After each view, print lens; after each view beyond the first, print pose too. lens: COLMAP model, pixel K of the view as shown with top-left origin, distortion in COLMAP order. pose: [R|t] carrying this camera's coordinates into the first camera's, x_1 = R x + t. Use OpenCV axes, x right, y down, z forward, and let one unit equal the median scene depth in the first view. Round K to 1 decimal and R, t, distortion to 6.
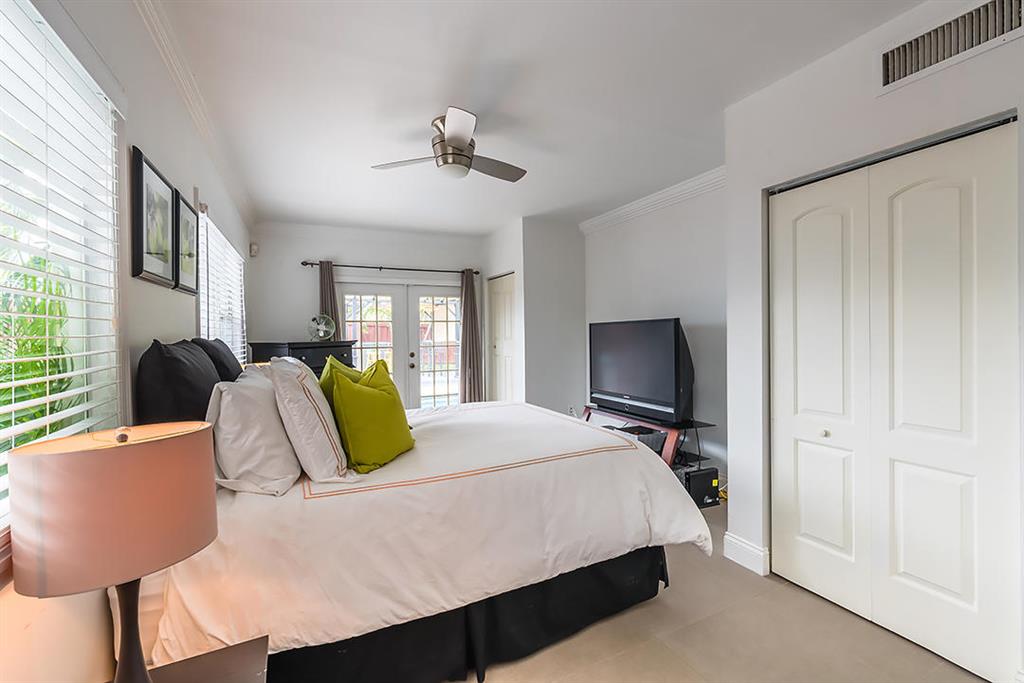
lens RADIAL K [[439.5, 0, 517.0], [0, 439.5, 336.0], [0, 0, 1]] dist [0.001640, -0.000298]
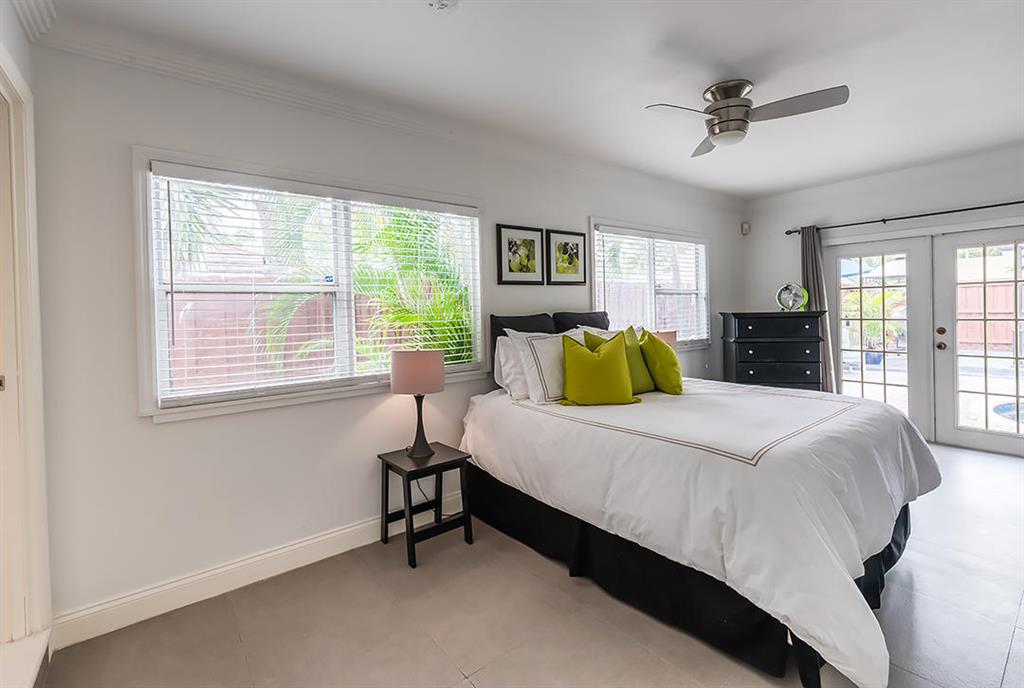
lens RADIAL K [[451.6, 0, 515.3], [0, 451.6, 312.2], [0, 0, 1]] dist [-0.001290, -0.000048]
pose [[0.221114, 0.014160, -0.975145, 0.374565], [0.012615, 0.999769, 0.017378, -0.010874], [0.975166, -0.016144, 0.220885, 0.172726]]
